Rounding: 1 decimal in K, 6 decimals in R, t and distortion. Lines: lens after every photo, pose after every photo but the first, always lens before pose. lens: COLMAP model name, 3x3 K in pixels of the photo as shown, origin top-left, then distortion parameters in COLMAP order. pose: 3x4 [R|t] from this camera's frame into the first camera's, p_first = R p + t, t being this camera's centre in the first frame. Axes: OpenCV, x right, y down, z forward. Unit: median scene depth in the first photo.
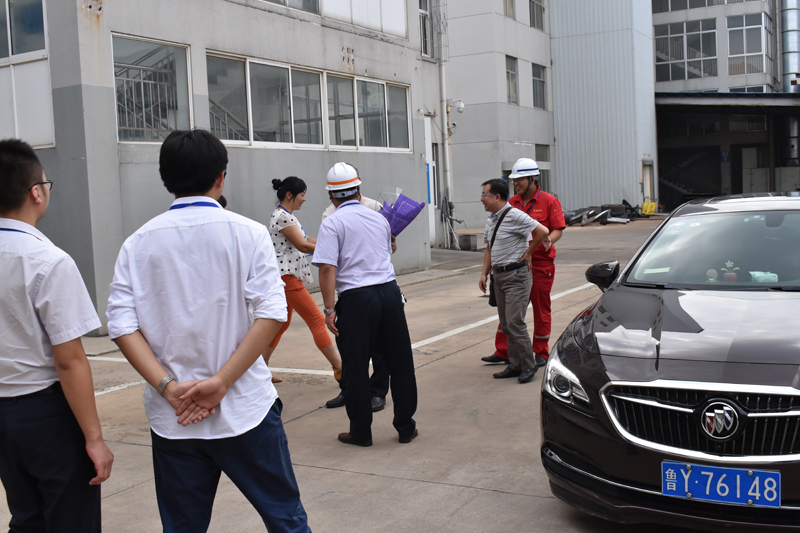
lens RADIAL K [[920.5, 0, 399.4], [0, 920.5, 264.3], [0, 0, 1]] dist [-0.051793, 0.000000]
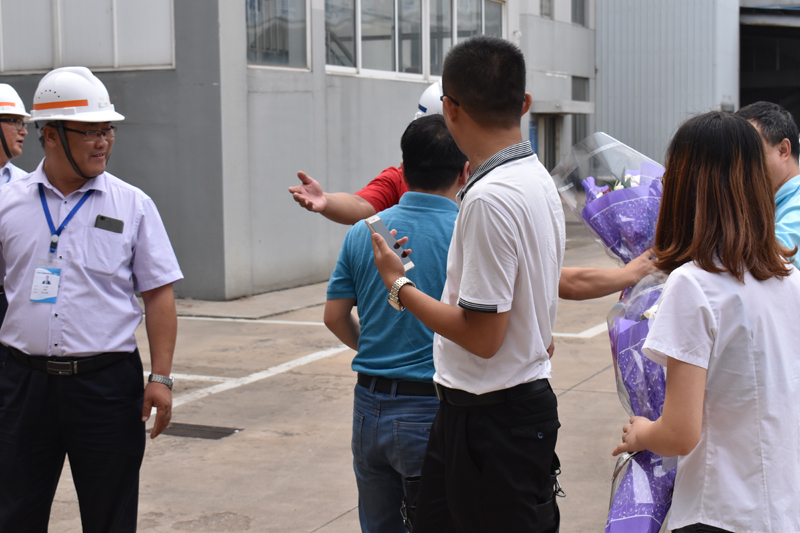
lens RADIAL K [[1452.2, 0, 398.8], [0, 1452.2, 269.3], [0, 0, 1]] dist [0.018782, 0.000000]
pose [[0.995808, 0.026314, 0.087603, -0.212627], [-0.027179, 0.999593, 0.008696, 0.025685], [-0.087339, -0.011041, 0.996117, -0.236253]]
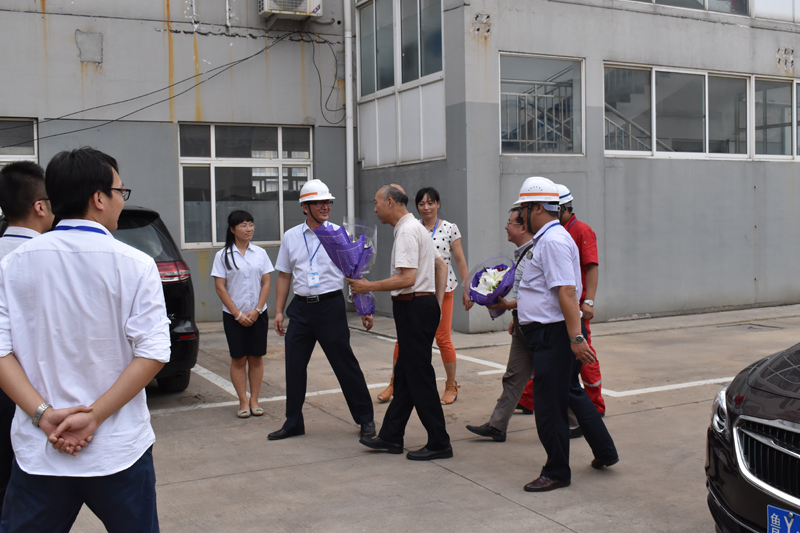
lens RADIAL K [[846.6, 0, 378.9], [0, 846.6, 246.1], [0, 0, 1]] dist [-0.025584, 0.000000]
pose [[0.815198, 0.054885, -0.576576, 0.114691], [-0.064644, 0.997902, 0.003594, -0.015831], [0.575564, 0.034342, 0.817035, 0.088048]]
